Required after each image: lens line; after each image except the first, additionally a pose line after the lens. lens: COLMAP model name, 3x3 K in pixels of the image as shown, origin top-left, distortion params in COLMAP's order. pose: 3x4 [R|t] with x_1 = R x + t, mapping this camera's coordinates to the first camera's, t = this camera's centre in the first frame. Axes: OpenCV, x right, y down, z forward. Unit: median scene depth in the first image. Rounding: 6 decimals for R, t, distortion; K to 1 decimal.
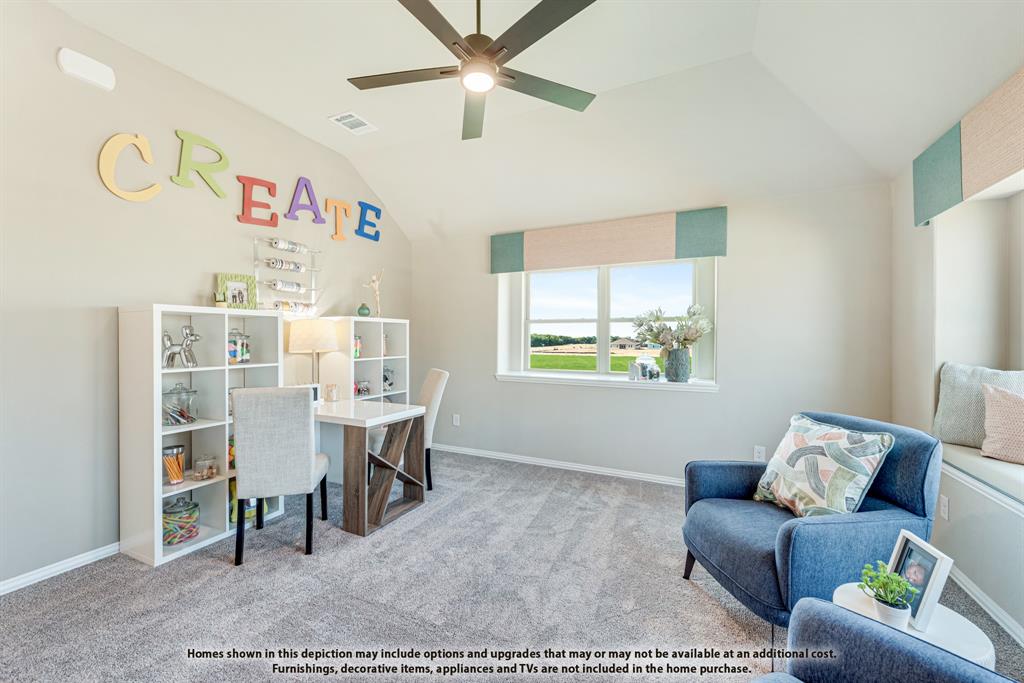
lens RADIAL K [[398.0, 0, 512.0], [0, 398.0, 341.5], [0, 0, 1]] dist [0.000367, -0.000109]
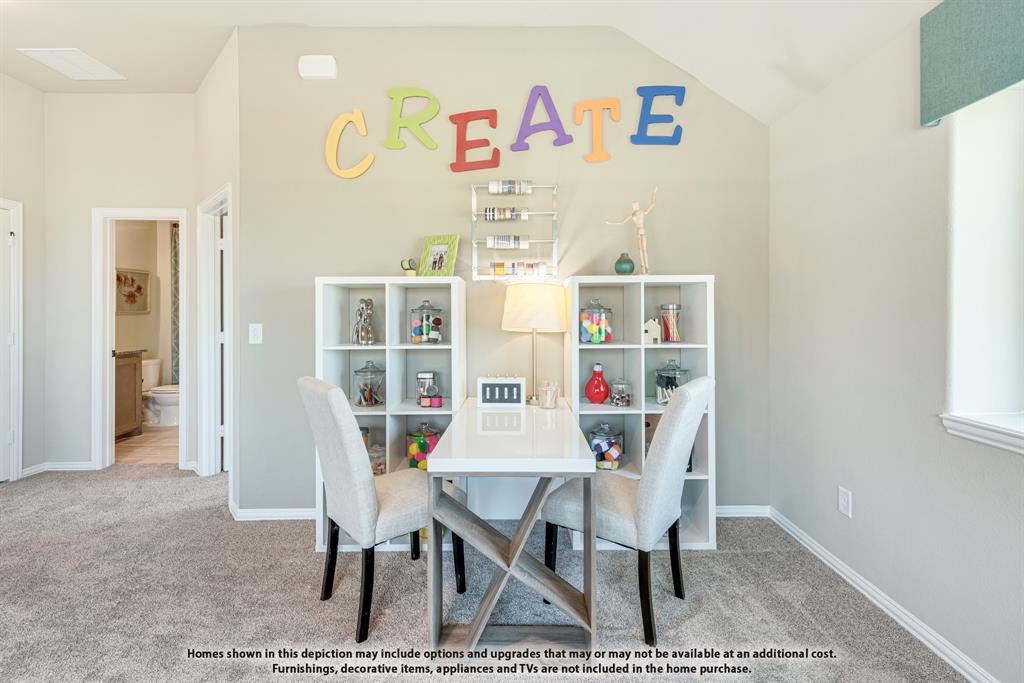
lens RADIAL K [[457.3, 0, 523.3], [0, 457.3, 316.2], [0, 0, 1]] dist [0.015236, -0.000138]
pose [[0.437182, -0.003132, -0.899367, 0.206700], [-0.001086, 0.999991, -0.004010, 0.002446], [0.899372, 0.002730, 0.437175, 0.635126]]
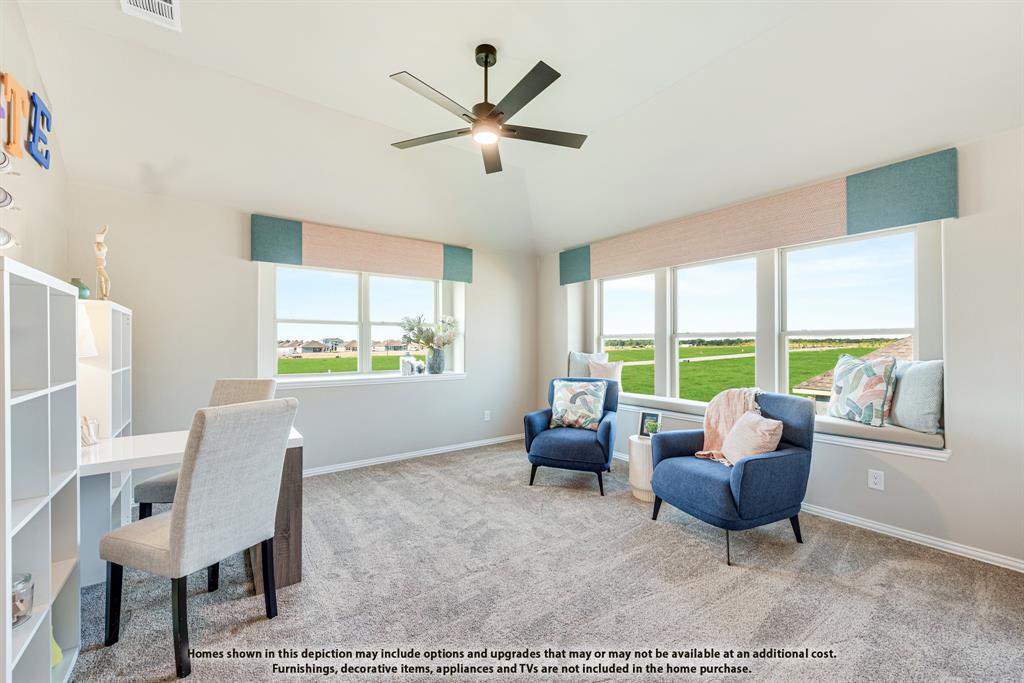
lens RADIAL K [[406.7, 0, 512.0], [0, 406.7, 341.5], [0, 0, 1]] dist [0.009567, -0.000296]
pose [[0.475509, 0.001449, 0.879710, -0.679065], [0.007763, 0.999953, -0.005843, 0.006642], [-0.879677, 0.009608, 0.475475, 0.166075]]
